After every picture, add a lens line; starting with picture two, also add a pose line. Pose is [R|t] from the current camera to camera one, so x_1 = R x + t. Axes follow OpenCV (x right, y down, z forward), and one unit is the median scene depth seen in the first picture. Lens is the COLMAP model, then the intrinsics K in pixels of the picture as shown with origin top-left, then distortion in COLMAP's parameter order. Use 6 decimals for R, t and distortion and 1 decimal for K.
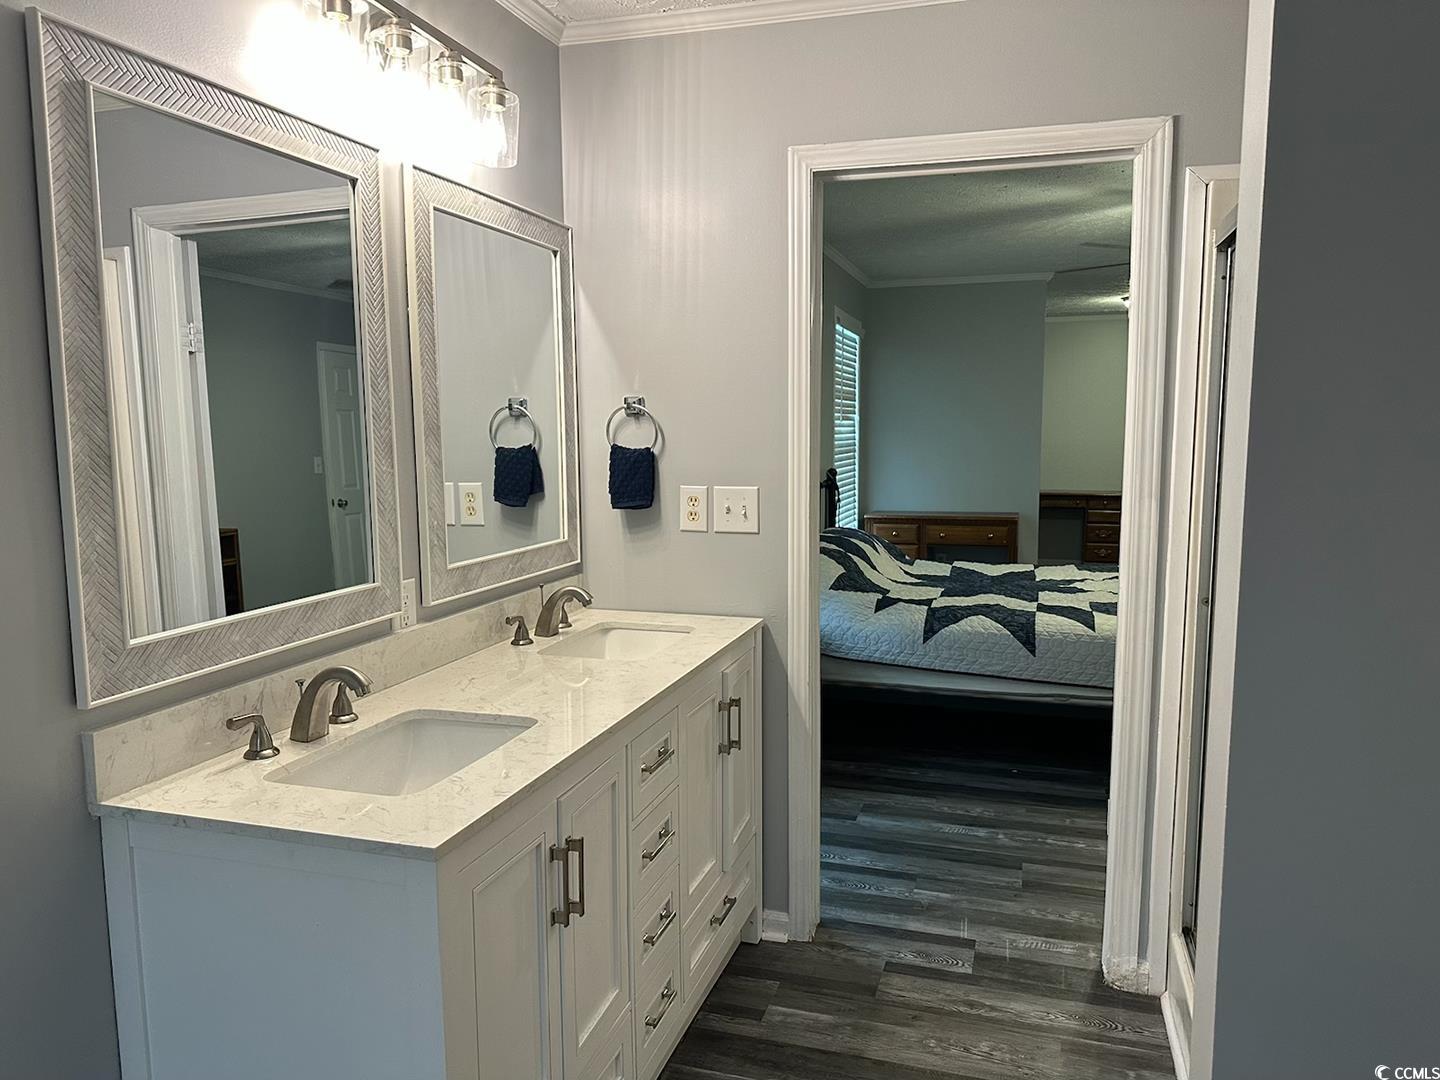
lens RADIAL K [[1009.9, 0, 711.6], [0, 1009.9, 542.9], [0, 0, 1]] dist [0.048520, -0.058456]
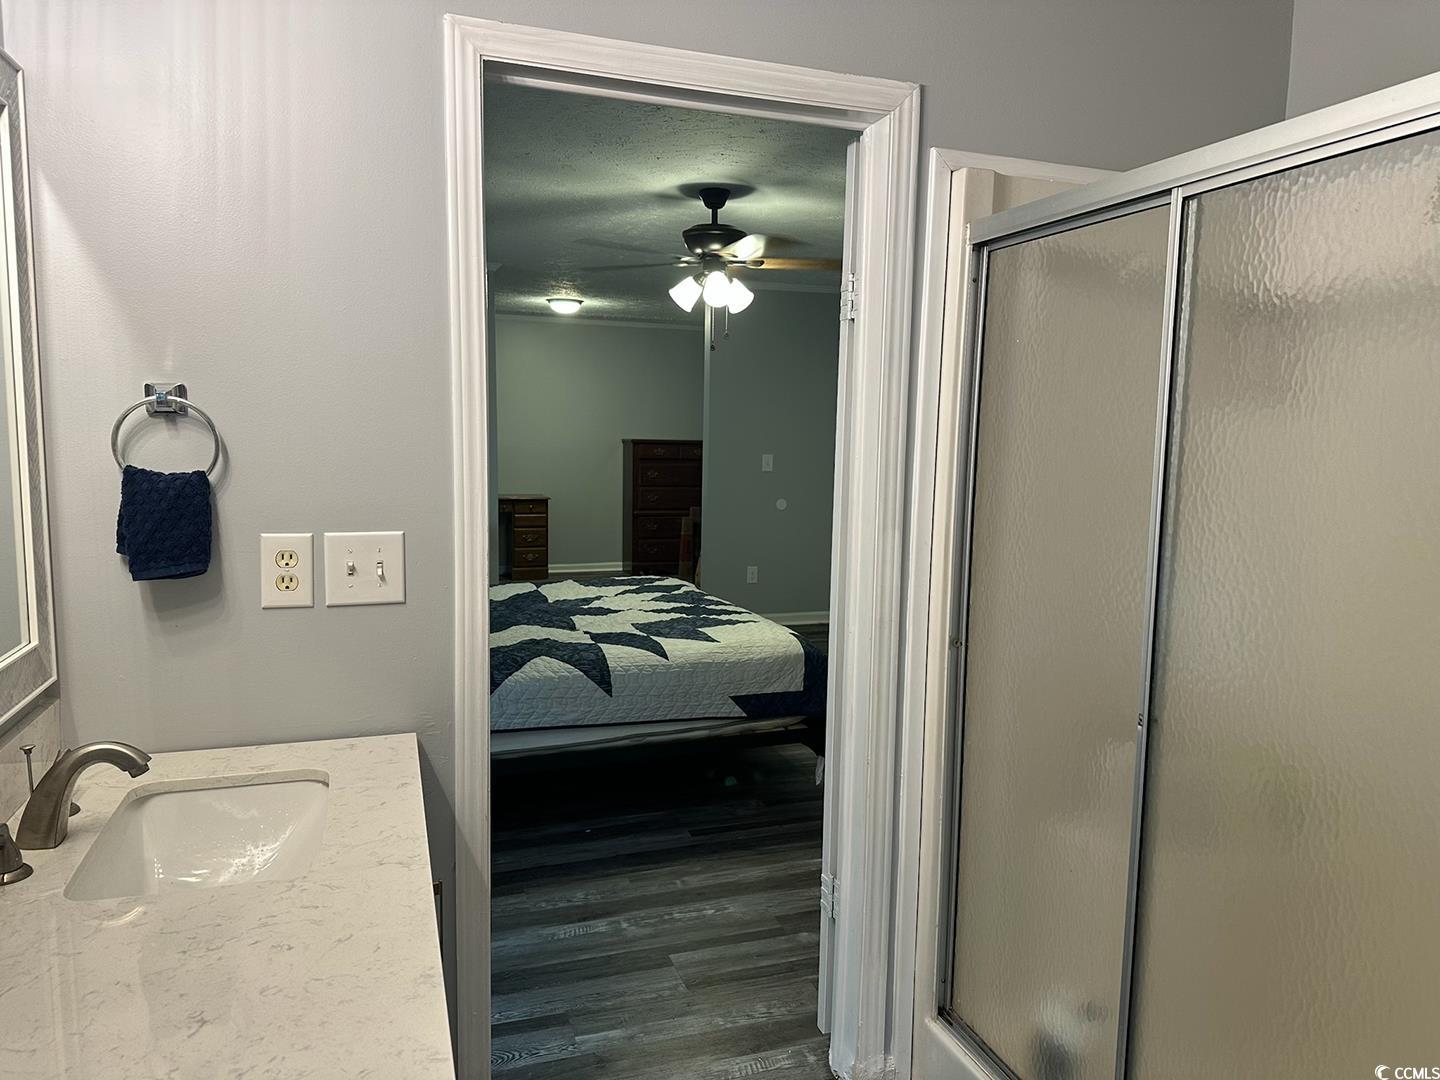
lens RADIAL K [[1009.9, 0, 723.5], [0, 1009.9, 527.6], [0, 0, 1]] dist [0.048520, -0.058456]
pose [[0.798572, -0.047149, 0.600050, -0.171897], [0.054263, 0.998507, 0.006242, -0.048416], [-0.599448, 0.027576, 0.799938, 0.341367]]
